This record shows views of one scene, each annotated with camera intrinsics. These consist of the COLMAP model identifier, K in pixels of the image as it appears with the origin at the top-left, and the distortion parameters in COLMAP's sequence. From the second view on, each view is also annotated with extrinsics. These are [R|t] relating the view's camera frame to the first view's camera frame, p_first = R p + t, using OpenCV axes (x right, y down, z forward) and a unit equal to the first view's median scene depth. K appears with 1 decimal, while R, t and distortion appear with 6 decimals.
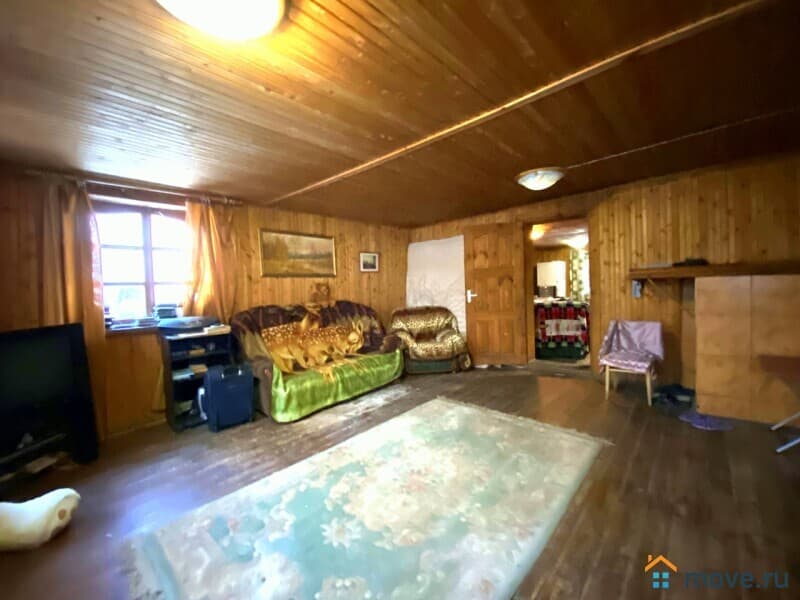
lens RADIAL K [[313.2, 0, 400.0], [0, 313.2, 300.0], [0, 0, 1]] dist [0.001245, 0.000006]
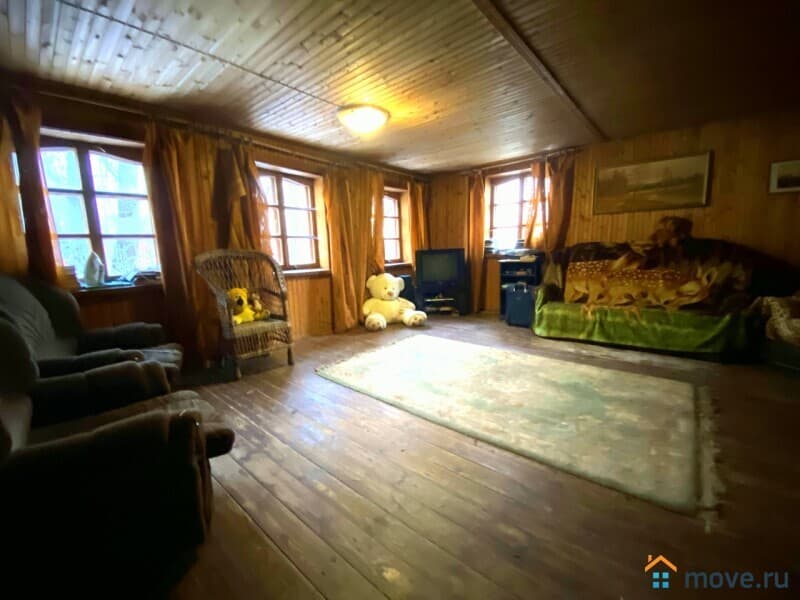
lens RADIAL K [[322.4, 0, 400.0], [0, 322.4, 296.7], [0, 0, 1]] dist [0.019211, -0.019326]
pose [[0.049730, 0.186238, -0.981245, 0.701034], [-0.004668, 0.982494, 0.186238, -0.003076], [0.998752, -0.004681, 0.049729, 0.307986]]
